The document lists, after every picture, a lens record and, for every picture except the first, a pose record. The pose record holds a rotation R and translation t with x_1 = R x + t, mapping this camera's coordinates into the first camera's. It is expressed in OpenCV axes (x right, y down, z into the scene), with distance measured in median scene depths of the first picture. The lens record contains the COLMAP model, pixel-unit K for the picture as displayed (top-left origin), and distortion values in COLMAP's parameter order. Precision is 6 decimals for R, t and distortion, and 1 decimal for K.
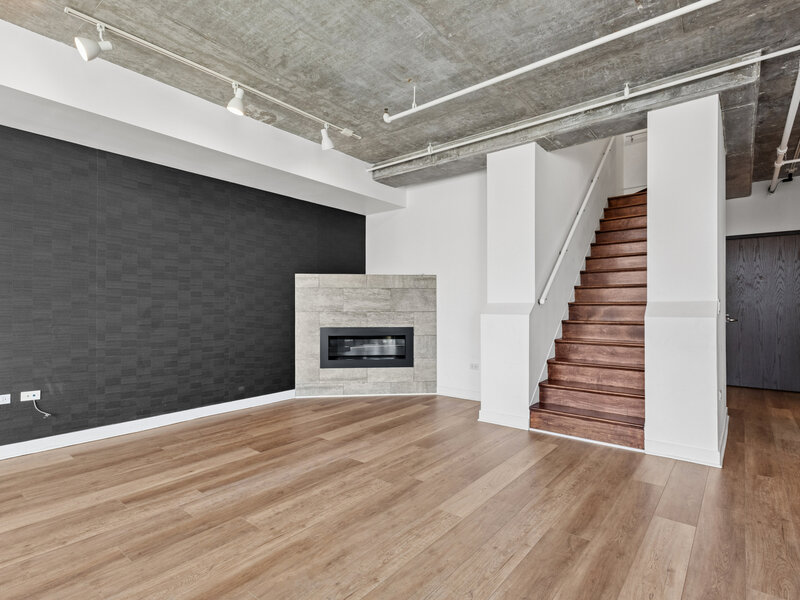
lens RADIAL K [[417.7, 0, 397.0], [0, 417.7, 302.2], [0, 0, 1]] dist [0.015321, -0.005769]
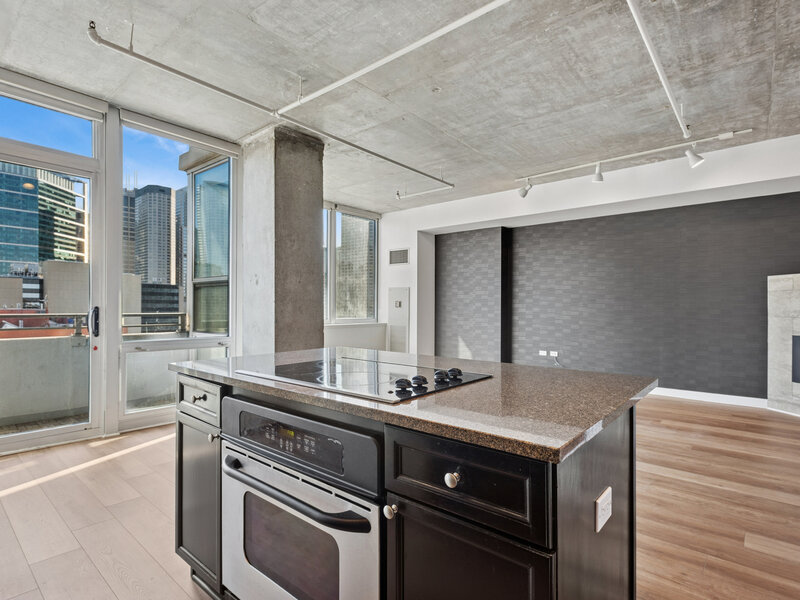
lens RADIAL K [[421.8, 0, 397.3], [0, 421.8, 309.6], [0, 0, 1]] dist [0.008842, -0.000661]
pose [[-0.030420, 0.006207, -0.999518, 0.865548], [0.005149, 0.999968, 0.006053, -0.003371], [0.999524, -0.004962, -0.030451, 0.236669]]
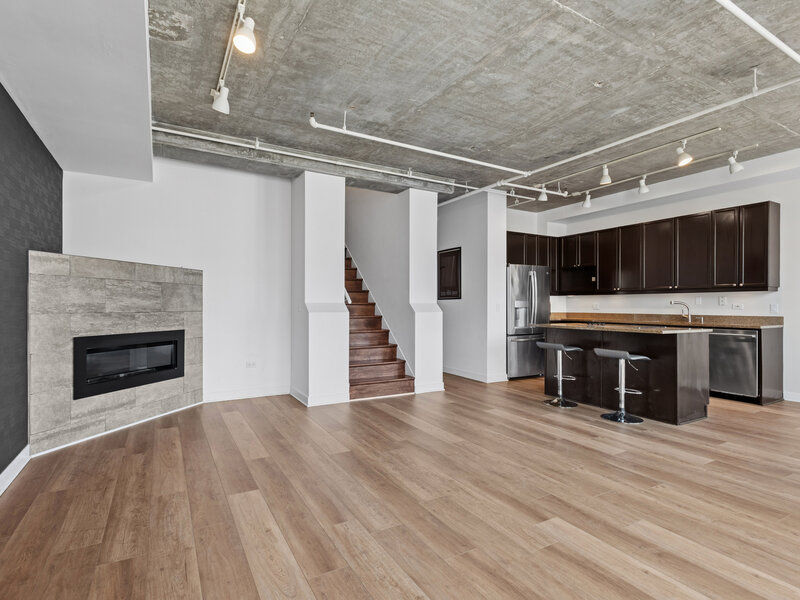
lens RADIAL K [[417.7, 0, 397.0], [0, 417.7, 302.2], [0, 0, 1]] dist [0.015321, -0.005769]
pose [[0.358580, 0.009845, 0.933447, -0.728344], [-0.014365, 0.999884, -0.005027, 0.002353], [-0.933388, -0.011606, 0.358680, 0.350592]]
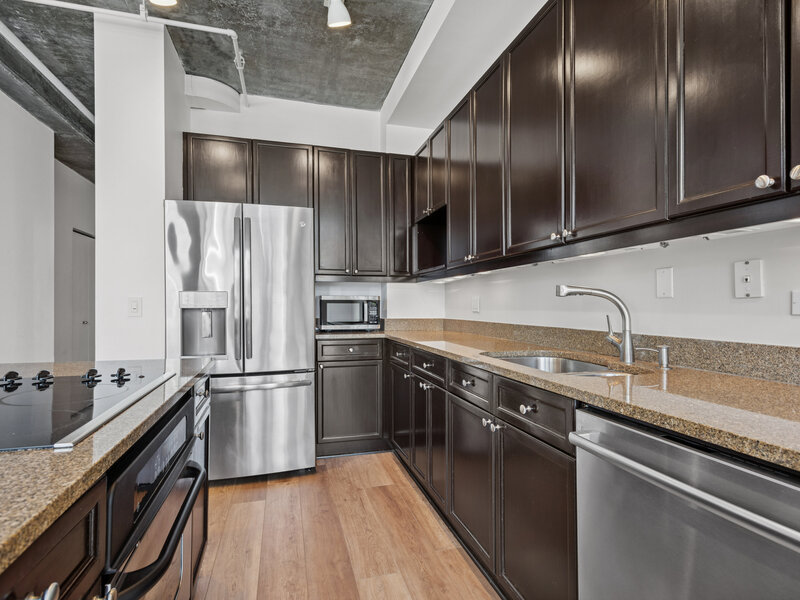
lens RADIAL K [[417.7, 0, 397.0], [0, 417.7, 302.2], [0, 0, 1]] dist [0.015321, -0.005769]
pose [[0.573864, 0.007425, 0.818917, 0.463914], [-0.011007, 0.999939, -0.001352, -0.002639], [-0.818877, -0.008238, 0.573910, -0.090116]]
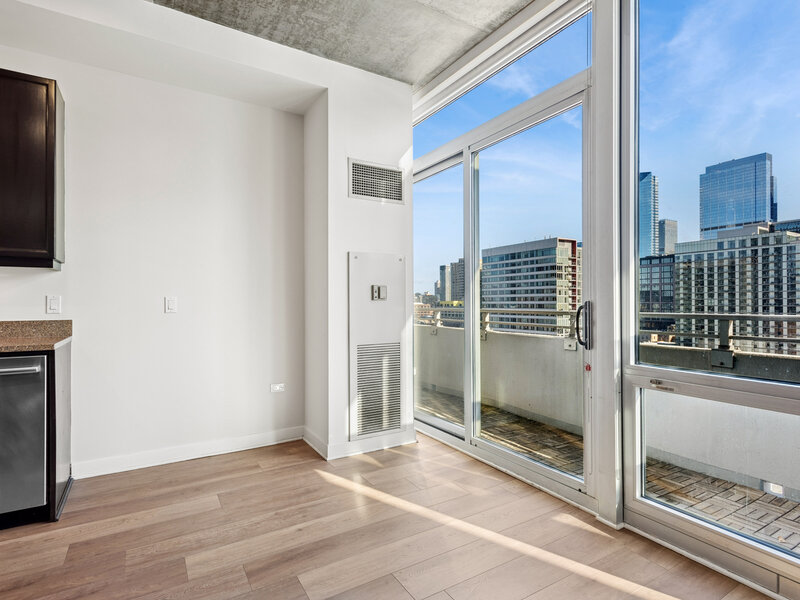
lens RADIAL K [[417.7, 0, 397.0], [0, 417.7, 302.2], [0, 0, 1]] dist [0.015321, -0.005769]
pose [[-0.941310, 0.003183, 0.337527, 0.106216], [-0.001940, 0.999888, -0.014841, 0.003530], [-0.337537, -0.014624, -0.941199, 0.181051]]
